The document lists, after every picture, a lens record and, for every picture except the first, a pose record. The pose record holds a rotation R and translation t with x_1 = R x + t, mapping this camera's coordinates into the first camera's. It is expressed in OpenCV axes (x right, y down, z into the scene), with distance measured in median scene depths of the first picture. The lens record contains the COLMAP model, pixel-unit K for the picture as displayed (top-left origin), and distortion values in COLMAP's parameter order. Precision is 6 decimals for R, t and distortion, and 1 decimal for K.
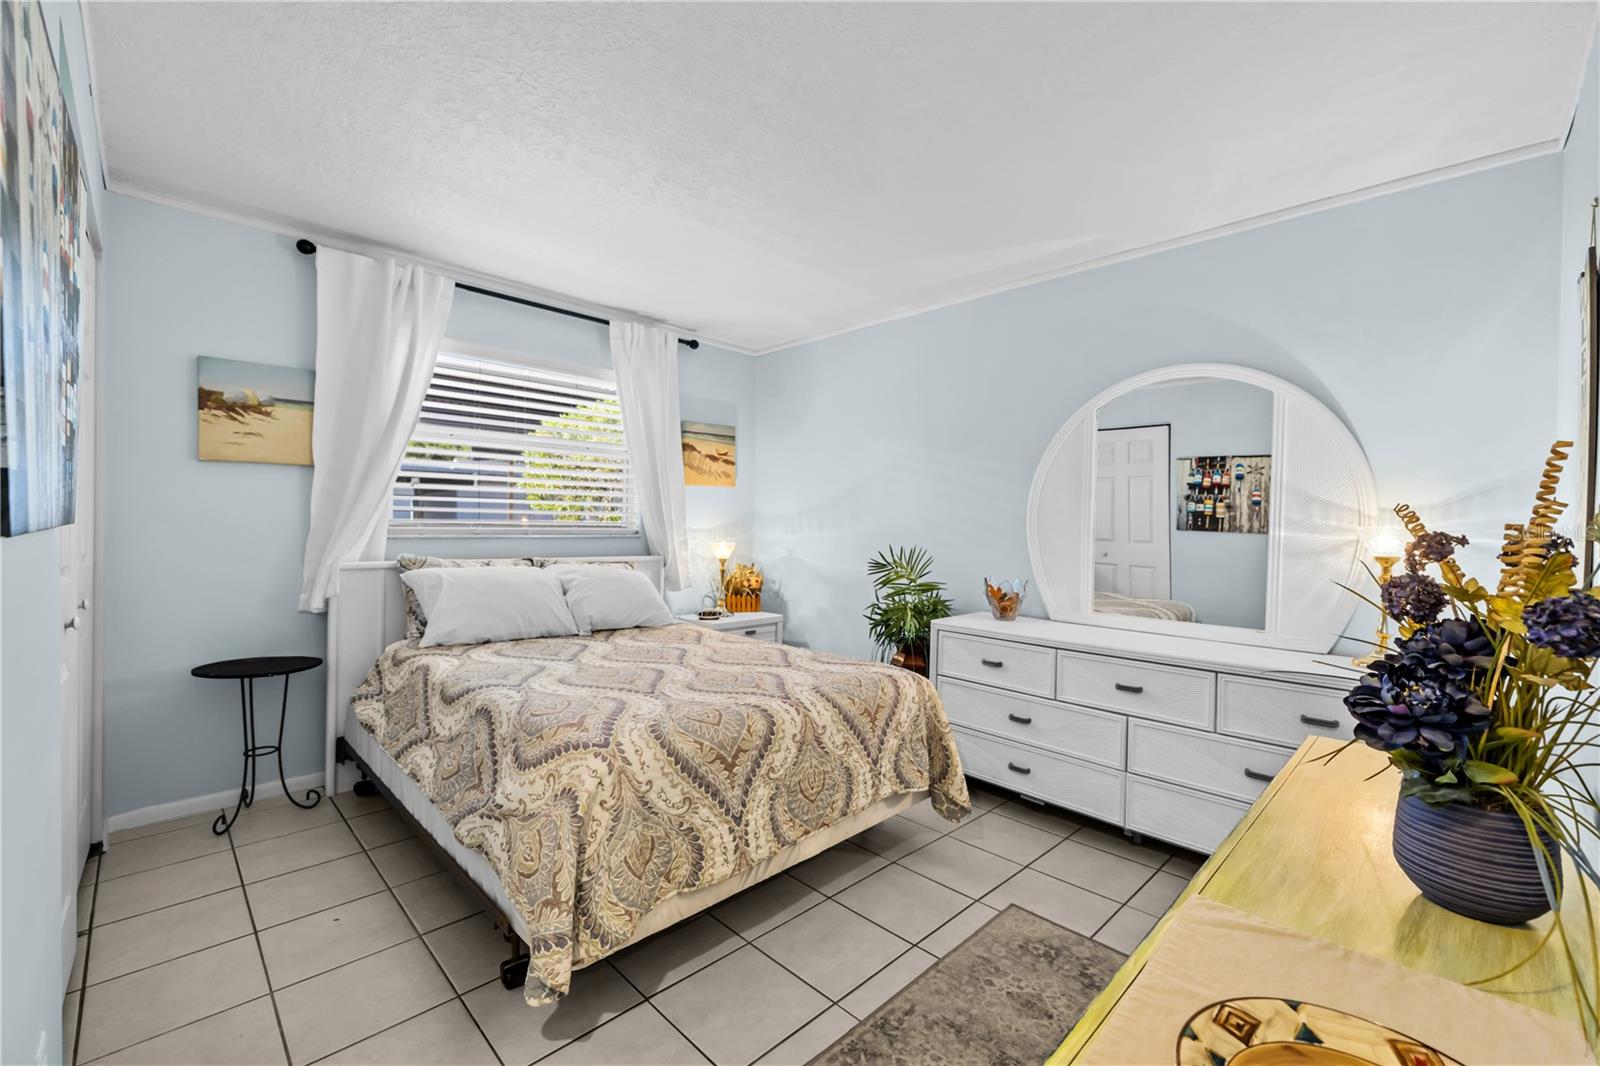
lens RADIAL K [[668.1, 0, 796.8], [0, 668.1, 537.3], [0, 0, 1]] dist [-0.001409, 0.000998]
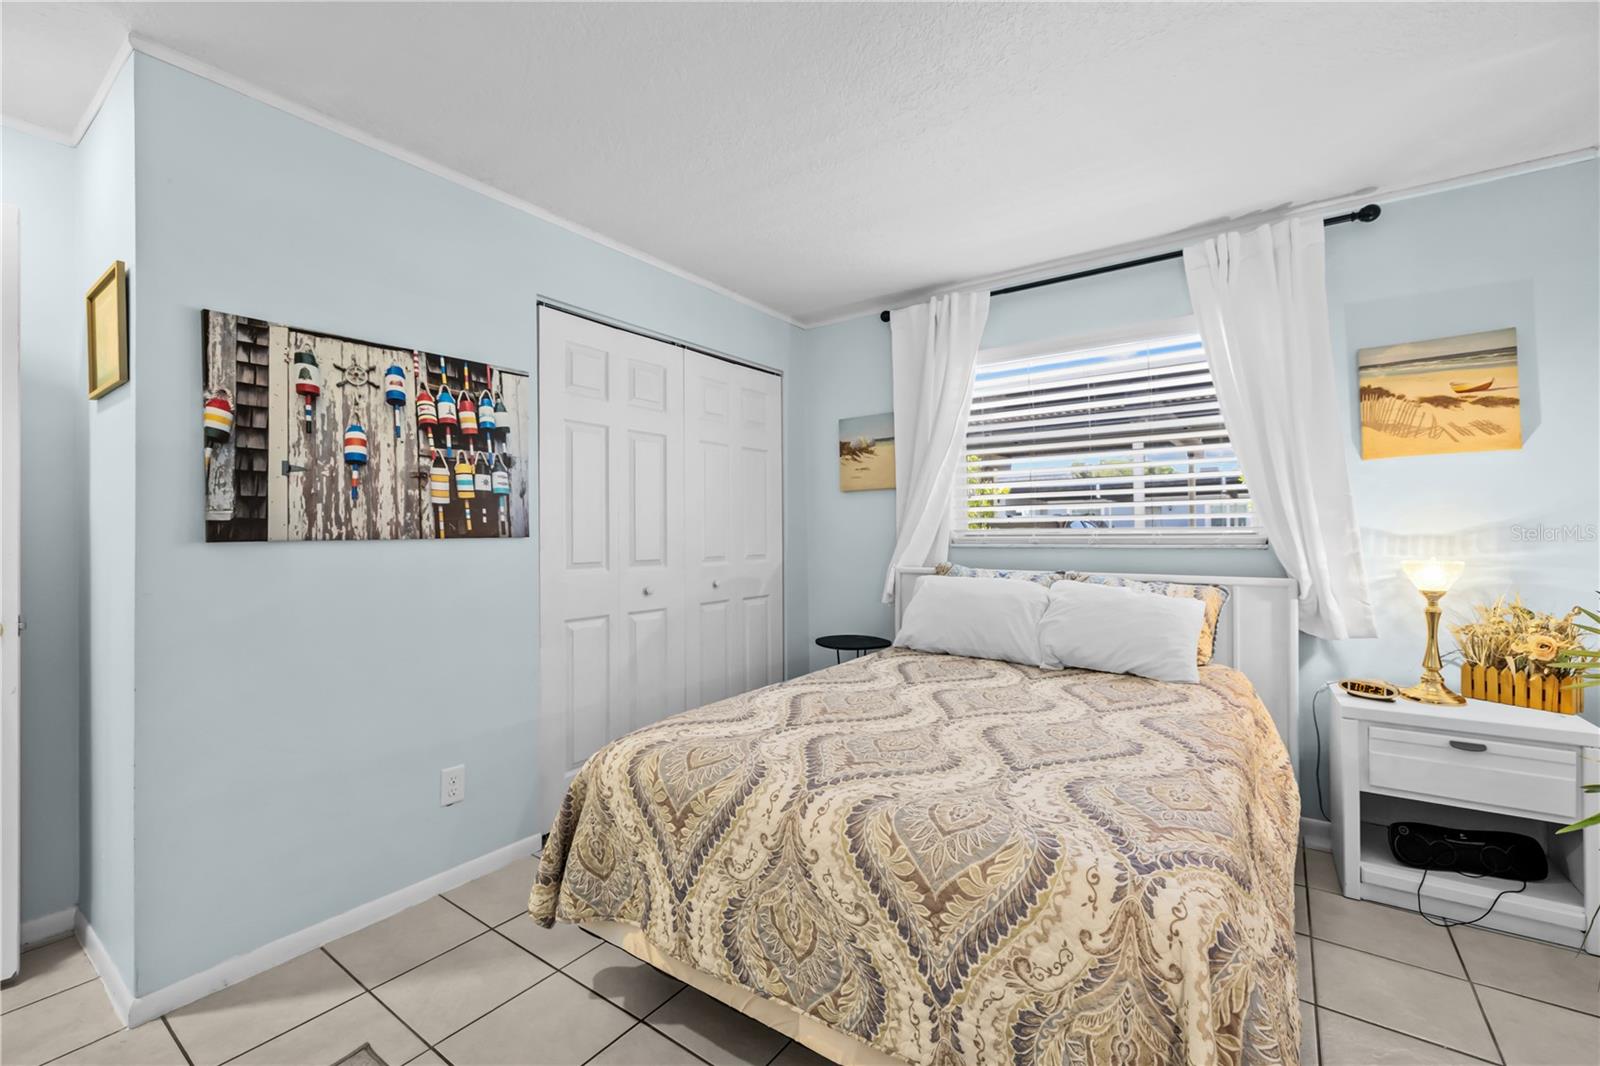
lens RADIAL K [[668.1, 0, 807.8], [0, 668.1, 527.0], [0, 0, 1]] dist [-0.001409, 0.000998]
pose [[0.176278, -0.024410, -0.984038, 0.495950], [-0.006543, 0.999641, -0.025969, -0.001929], [0.984319, 0.011016, 0.176055, 0.663793]]
